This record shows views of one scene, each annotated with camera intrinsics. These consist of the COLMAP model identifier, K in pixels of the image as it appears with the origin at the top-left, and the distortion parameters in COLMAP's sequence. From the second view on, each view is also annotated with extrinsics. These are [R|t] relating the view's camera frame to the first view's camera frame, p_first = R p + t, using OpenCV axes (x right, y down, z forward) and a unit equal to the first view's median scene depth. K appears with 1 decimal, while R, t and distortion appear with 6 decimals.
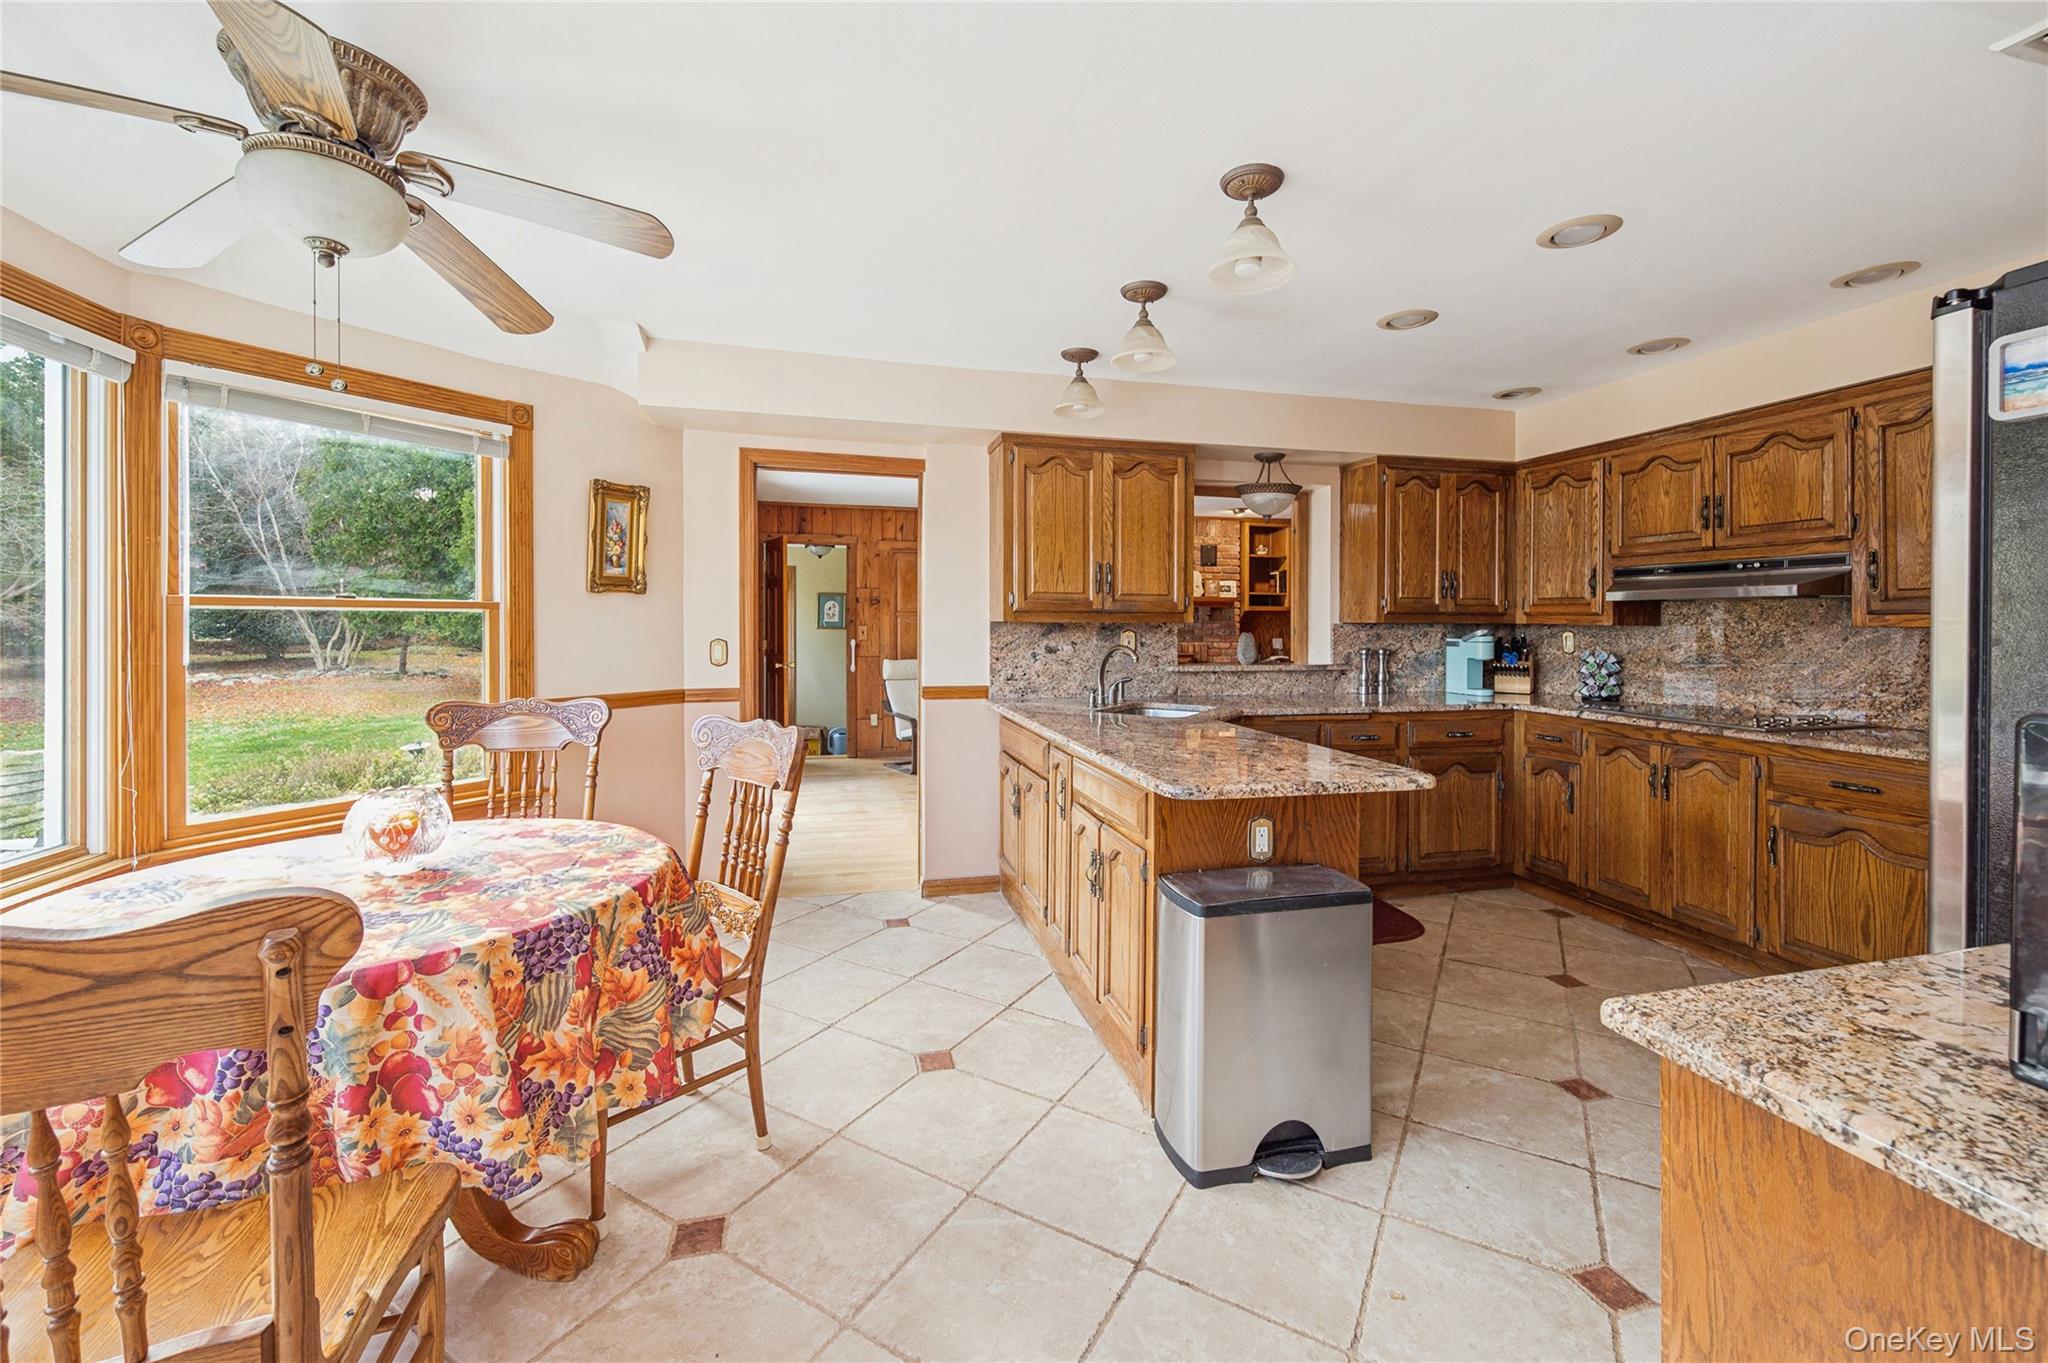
lens RADIAL K [[809.9, 0, 1039.9], [0, 809.9, 633.9], [0, 0, 1]] dist [-0.002536, 0.000122]
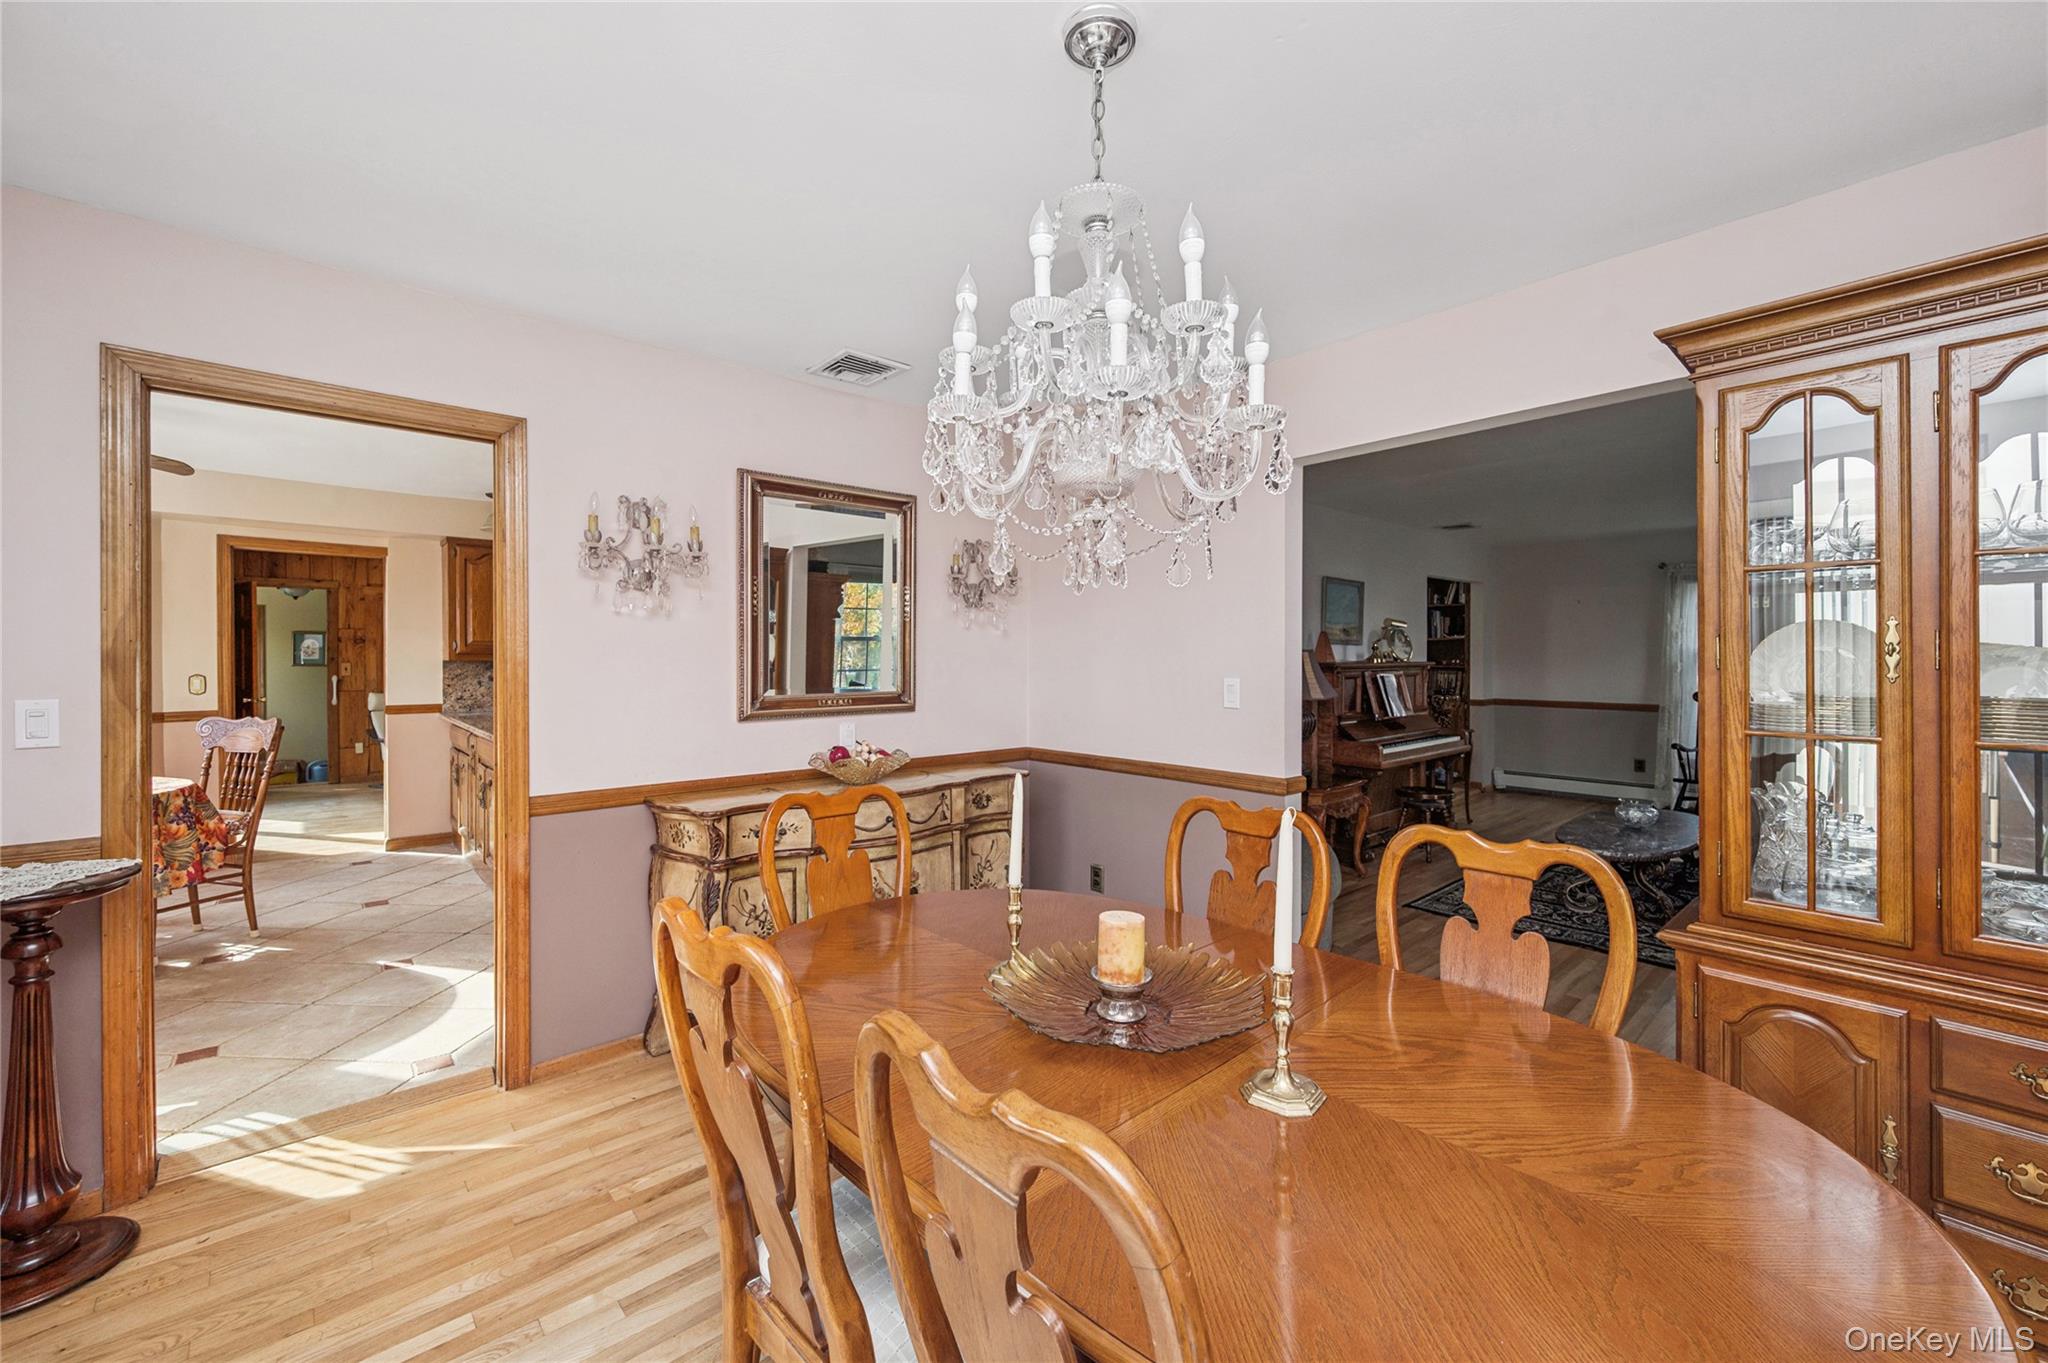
lens RADIAL K [[809.9, 0, 1020.7], [0, 809.9, 662.1], [0, 0, 1]] dist [-0.002536, 0.000122]
pose [[0.894465, -0.006293, 0.447093, 0.174642], [0.009526, 0.999942, -0.004982, 0.004394], [-0.447036, 0.008715, 0.894473, -0.619957]]
